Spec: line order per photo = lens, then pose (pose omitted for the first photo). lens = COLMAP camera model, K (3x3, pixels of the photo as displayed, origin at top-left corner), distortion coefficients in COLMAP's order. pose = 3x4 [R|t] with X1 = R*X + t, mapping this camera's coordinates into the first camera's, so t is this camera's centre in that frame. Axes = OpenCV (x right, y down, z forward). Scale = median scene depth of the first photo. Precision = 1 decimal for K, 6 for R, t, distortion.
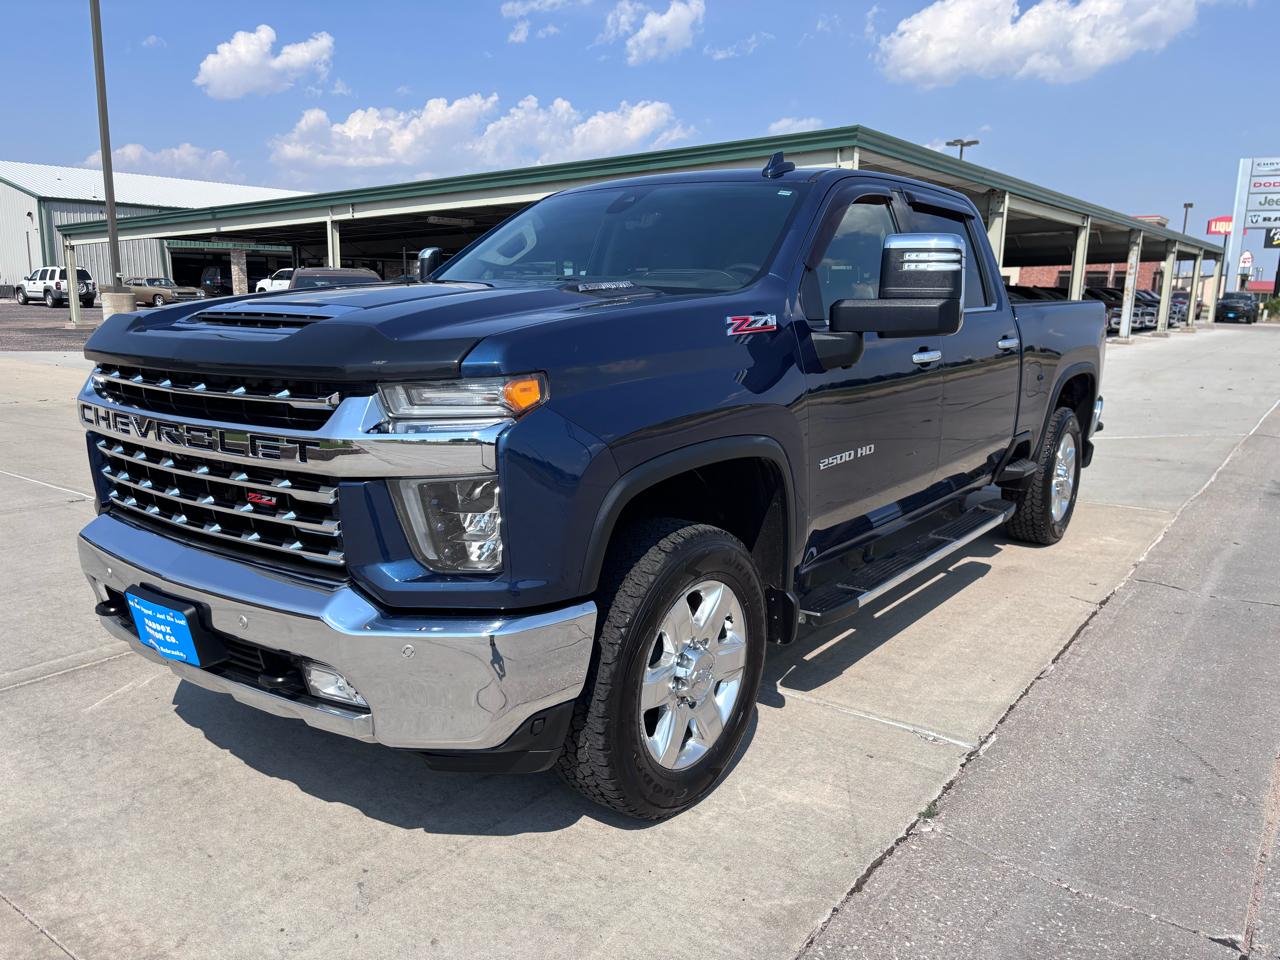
lens RADIAL K [[949.5, 0, 637.5], [0, 949.5, 485.8], [0, 0, 1]] dist [0.061036, -0.071301]
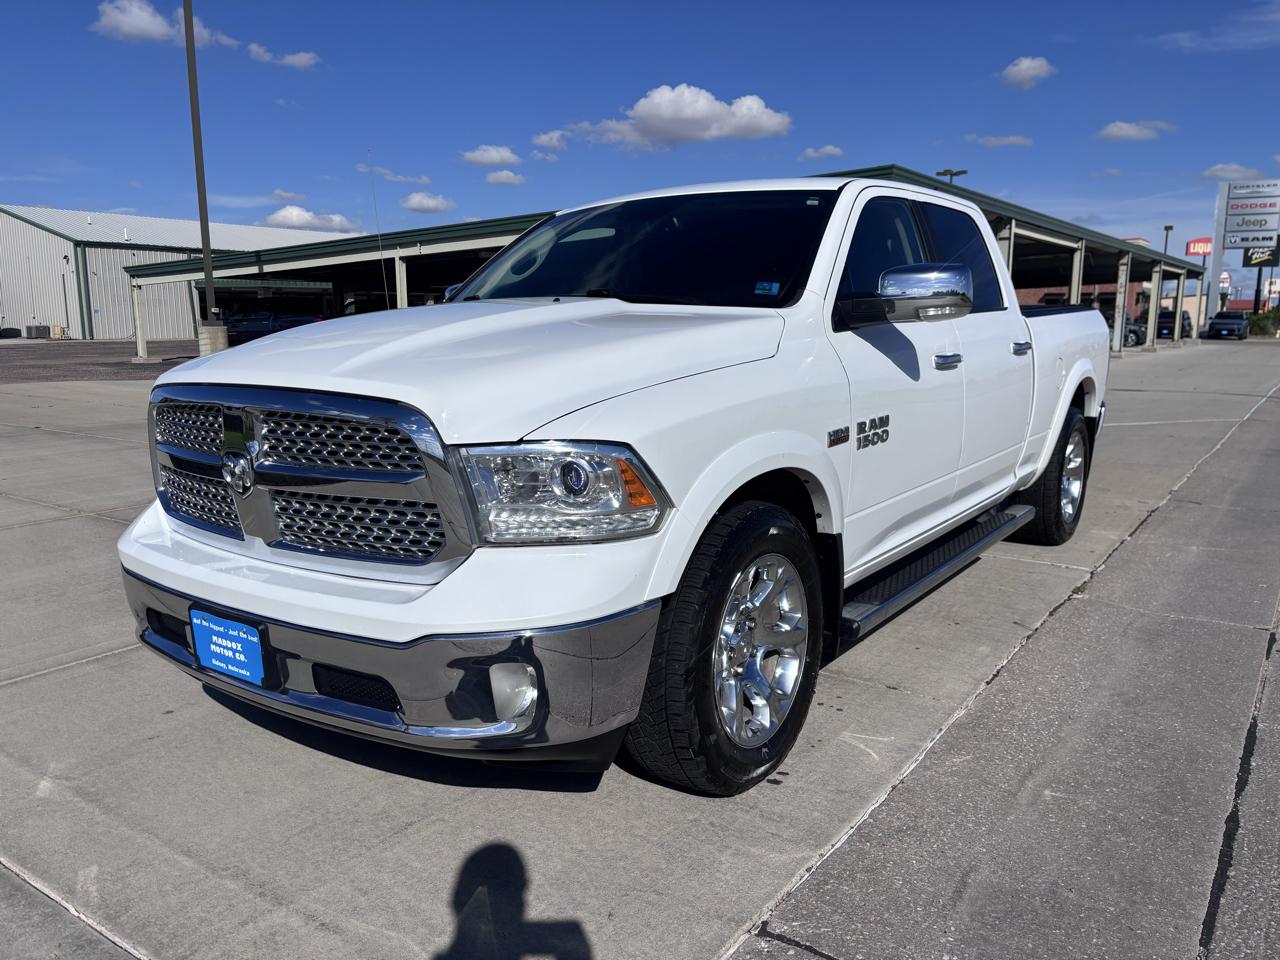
lens RADIAL K [[949.5, 0, 628.4], [0, 949.5, 491.4], [0, 0, 1]] dist [0.061036, -0.071301]
pose [[0.999783, -0.020432, 0.004029, -0.056686], [0.020531, 0.999445, -0.026233, 0.022826], [-0.003491, 0.026310, 0.999648, -0.079111]]
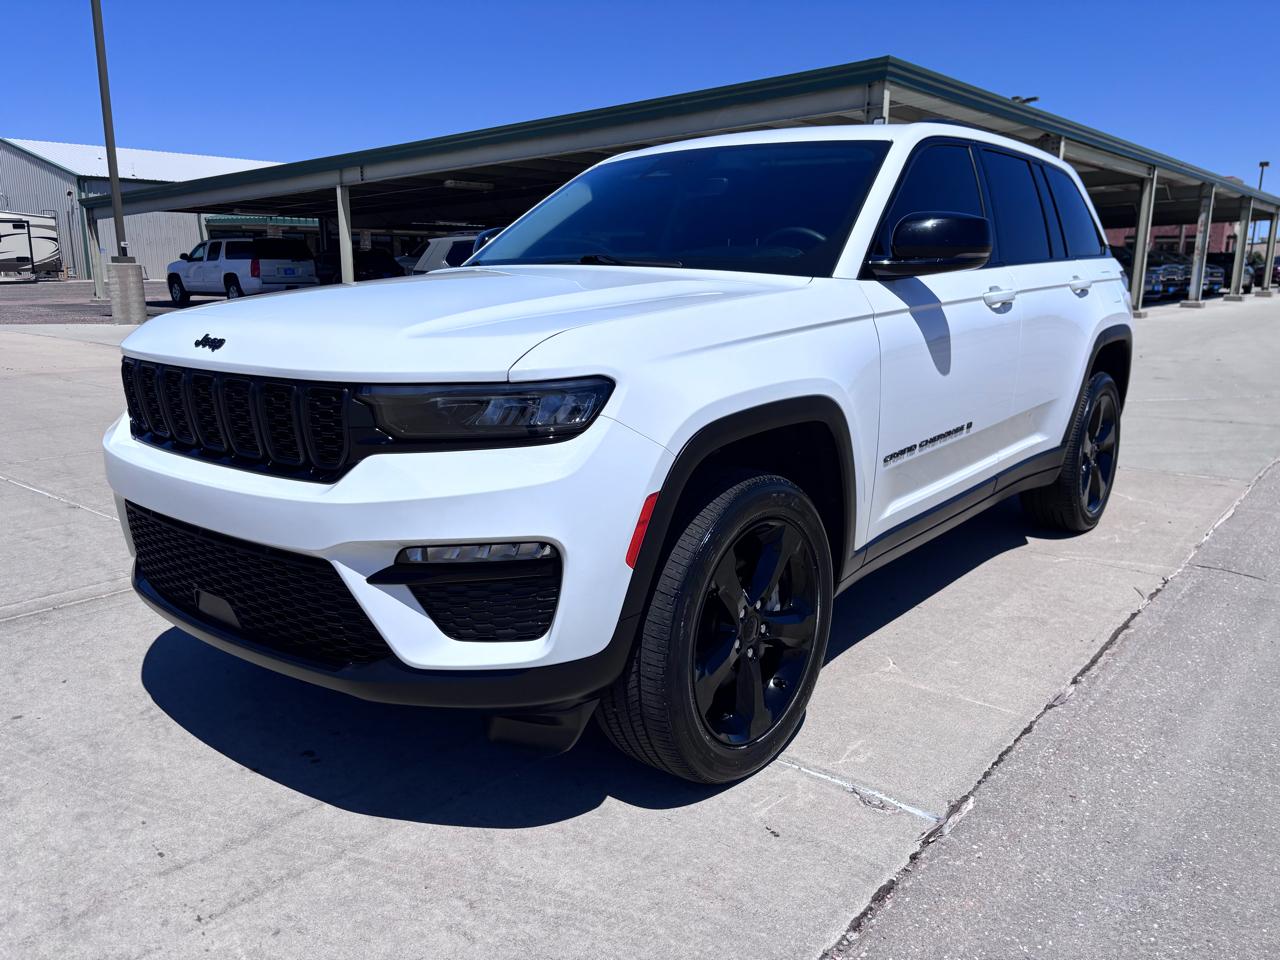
lens RADIAL K [[949.5, 0, 634.4], [0, 949.5, 490.2], [0, 0, 1]] dist [0.061036, -0.071301]
pose [[0.998378, -0.001341, -0.056915, 0.024046], [0.002881, 0.999632, 0.026985, 0.003283], [0.056858, -0.027106, 0.998014, 0.044010]]
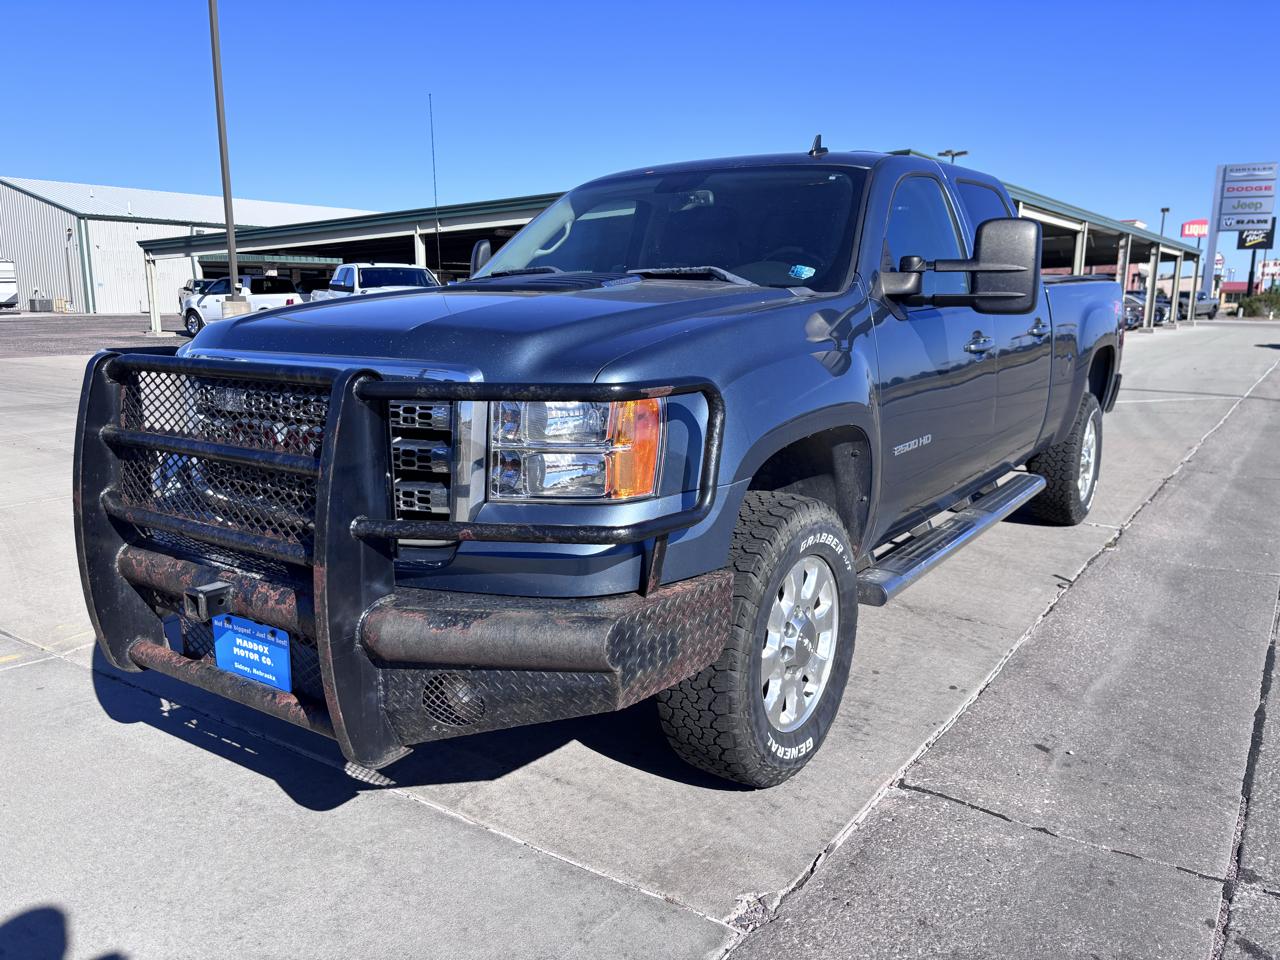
lens RADIAL K [[949.5, 0, 637.8], [0, 949.5, 489.0], [0, 0, 1]] dist [0.061036, -0.071301]
pose [[0.999685, -0.016438, 0.018985, -0.077283], [0.016546, 0.999848, -0.005514, 0.026492], [-0.018892, 0.005827, 0.999805, -0.102082]]
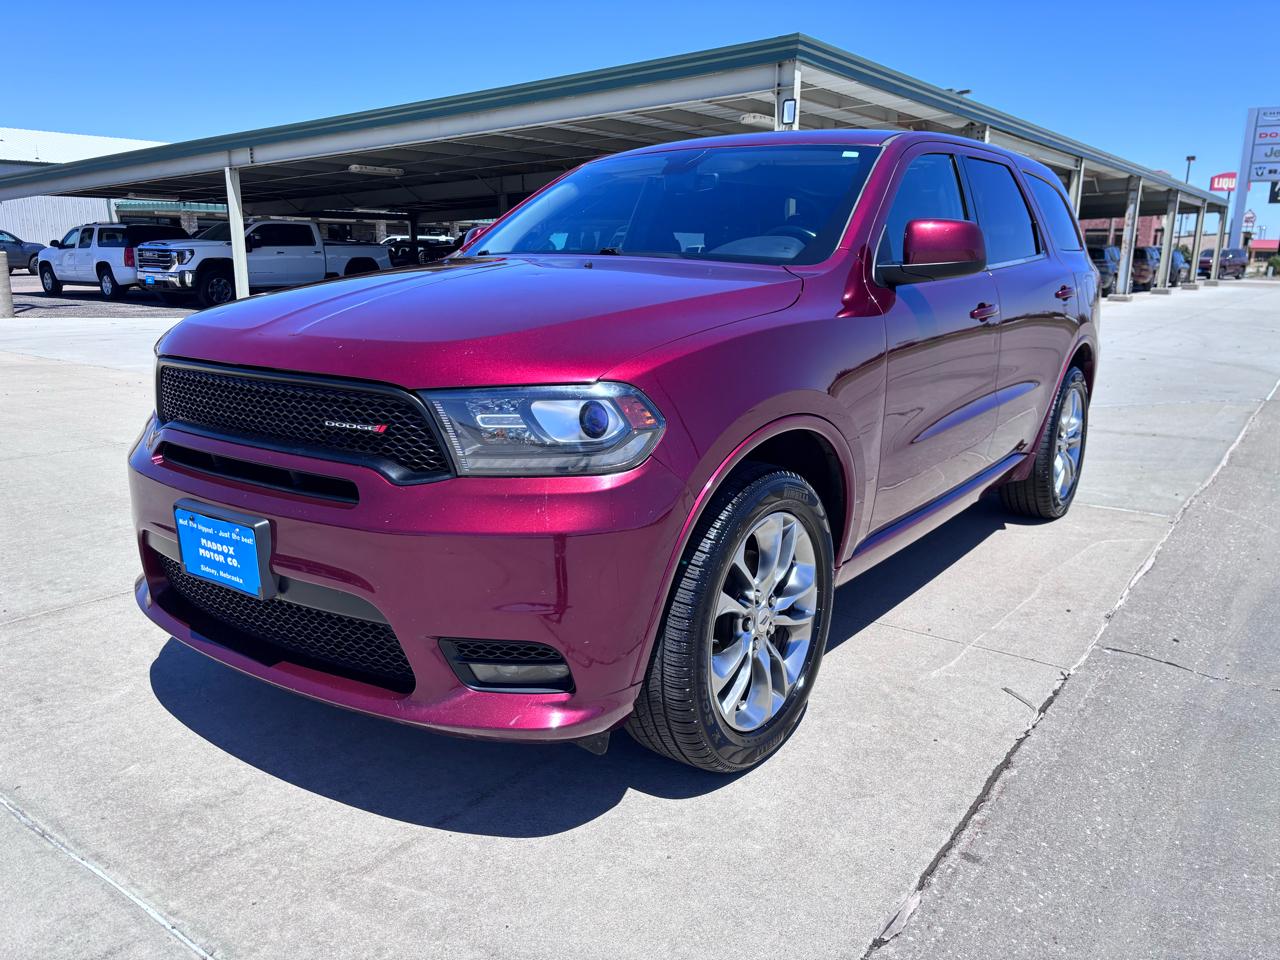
lens RADIAL K [[949.5, 0, 637.9], [0, 949.5, 484.1], [0, 0, 1]] dist [0.061036, -0.071301]
pose [[0.999948, -0.010198, 0.000021, 0.048310], [0.010192, 0.999463, 0.031157, -0.006031], [-0.000338, -0.031155, 0.999514, 0.085725]]
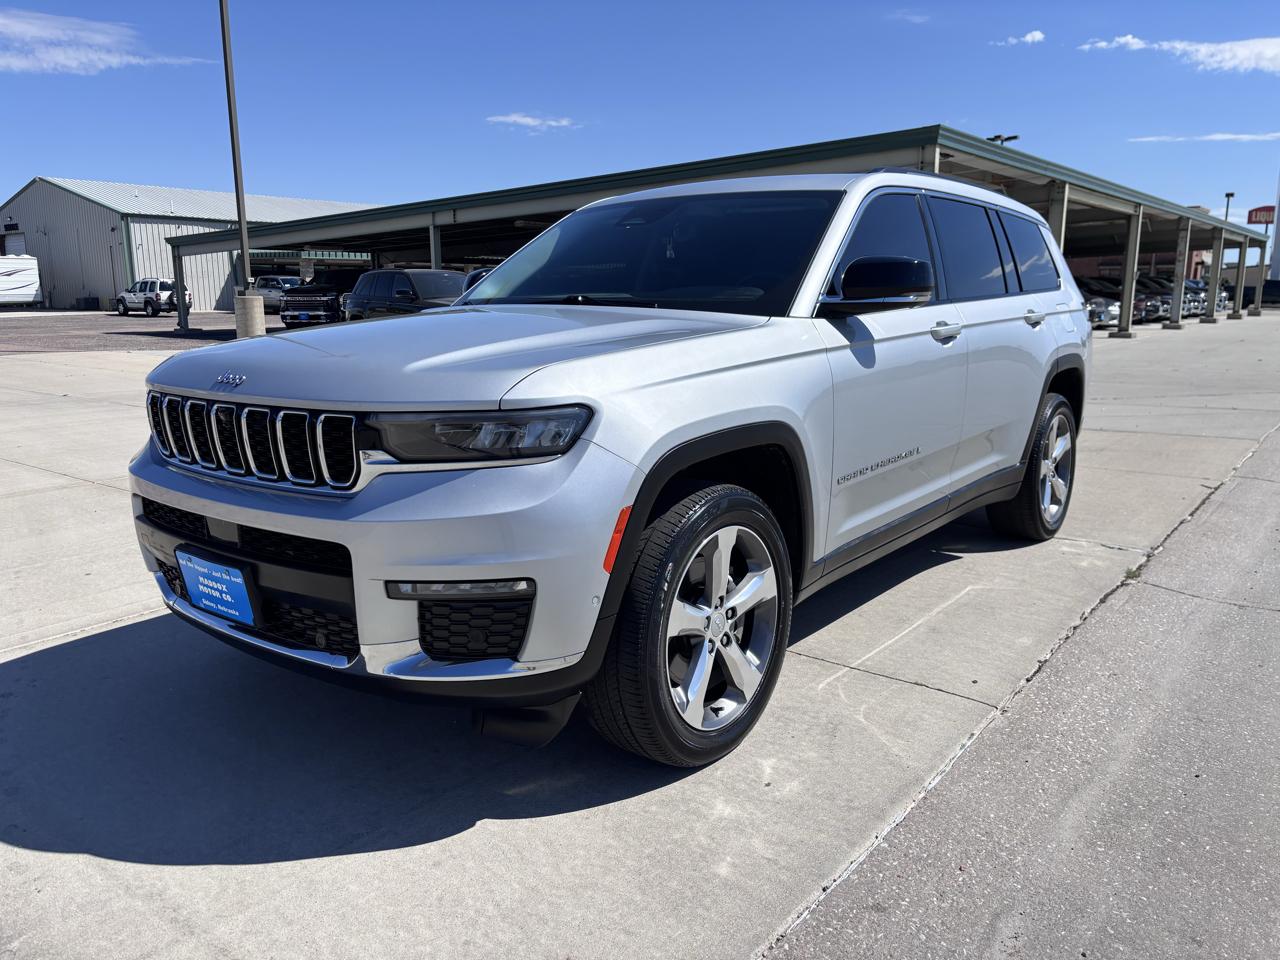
lens RADIAL K [[949.5, 0, 628.3], [0, 949.5, 480.2], [0, 0, 1]] dist [0.061036, -0.071301]
pose [[0.999129, -0.013092, -0.039614, -0.050563], [0.012691, 0.999866, -0.010378, 0.022887], [0.039744, 0.009867, 0.999161, -0.064768]]
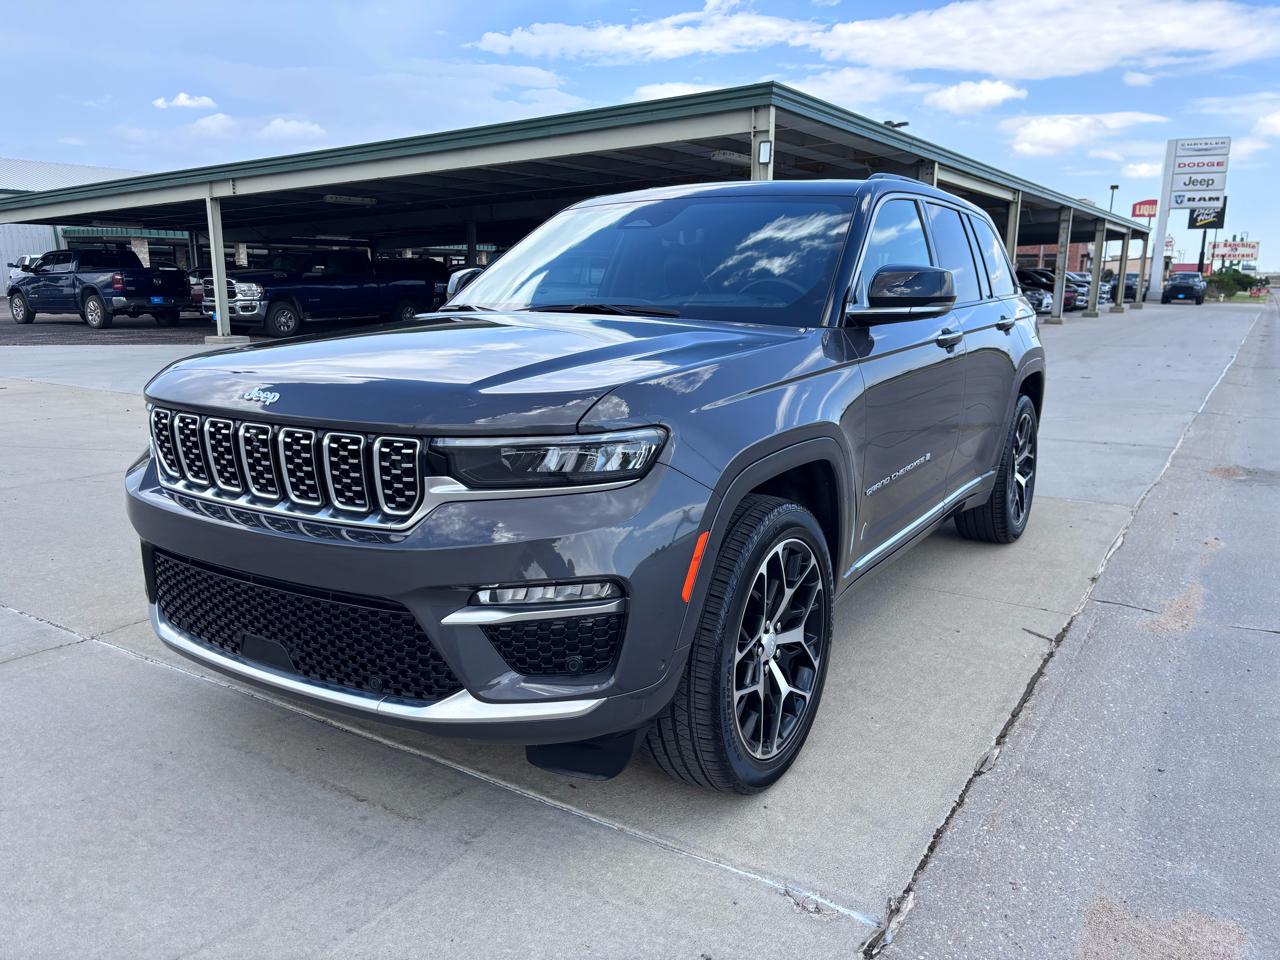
lens RADIAL K [[949.5, 0, 636.1], [0, 949.5, 487.6], [0, 0, 1]] dist [0.061036, -0.071301]
pose [[0.998138, -0.024030, 0.056069, 0.022559], [0.023372, 0.999650, 0.012362, -0.002651], [-0.056347, -0.011028, 0.998350, 0.053087]]
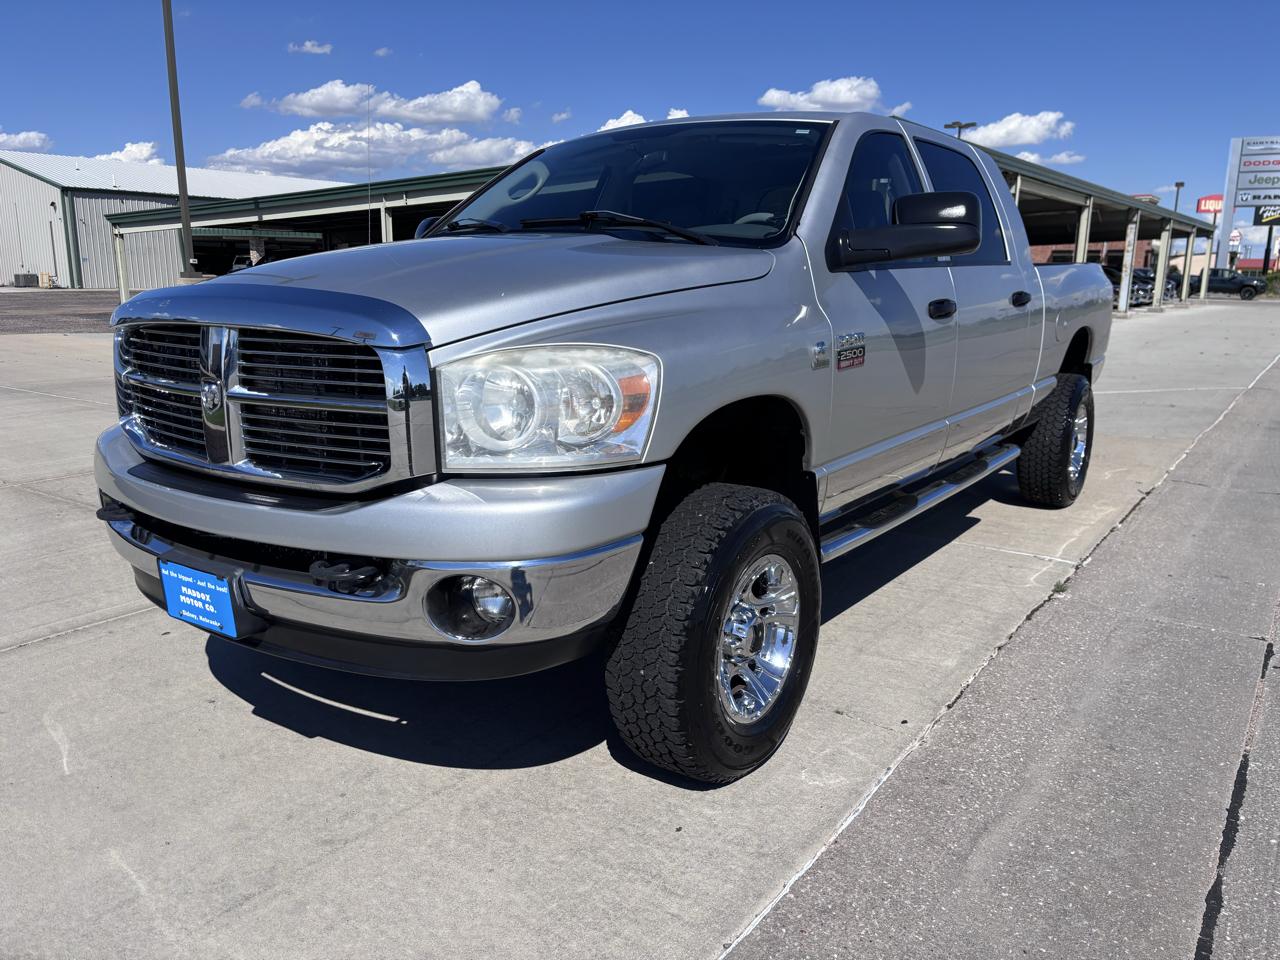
lens RADIAL K [[949.5, 0, 634.0], [0, 949.5, 487.8], [0, 0, 1]] dist [0.061036, -0.071301]
pose [[0.999917, -0.011373, 0.006043, -0.045106], [0.011267, 0.999786, 0.017345, 0.016793], [-0.006239, -0.017275, 0.999831, -0.061784]]
